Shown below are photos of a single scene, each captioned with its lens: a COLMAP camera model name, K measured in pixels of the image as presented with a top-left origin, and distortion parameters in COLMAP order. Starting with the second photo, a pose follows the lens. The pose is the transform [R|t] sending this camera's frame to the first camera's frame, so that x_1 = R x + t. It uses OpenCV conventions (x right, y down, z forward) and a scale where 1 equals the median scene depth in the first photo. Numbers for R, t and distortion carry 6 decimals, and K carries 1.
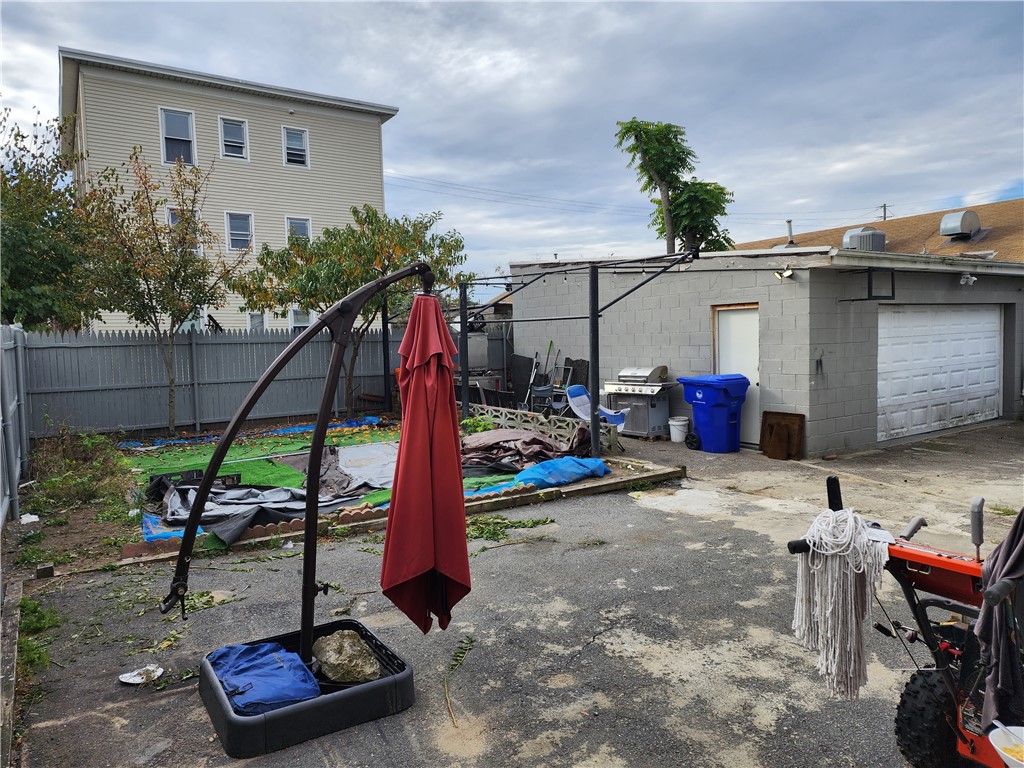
lens RADIAL K [[680.2, 0, 510.6], [0, 680.2, 379.0], [0, 0, 1]] dist [0.087962, -0.079983]
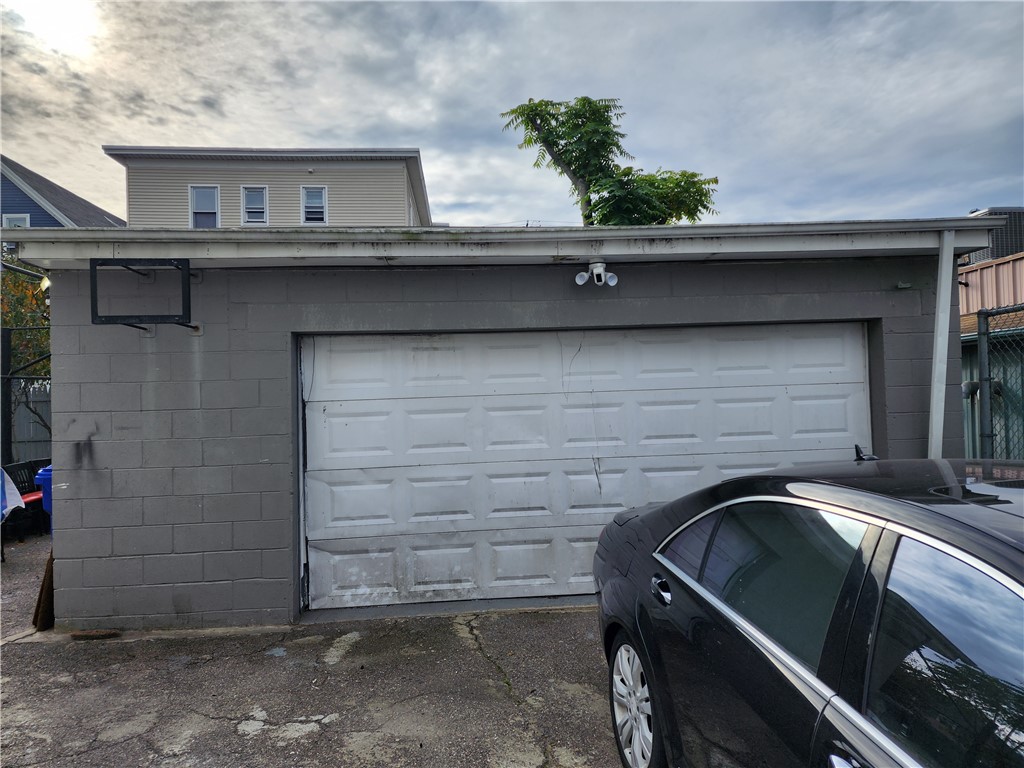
lens RADIAL K [[680.2, 0, 503.7], [0, 680.2, 387.9], [0, 0, 1]] dist [0.087962, -0.079983]
pose [[0.864129, -0.008778, -0.503194, 0.498054], [-0.024531, 0.997925, -0.059535, -0.022822], [0.502672, 0.063790, 0.862120, 0.350081]]
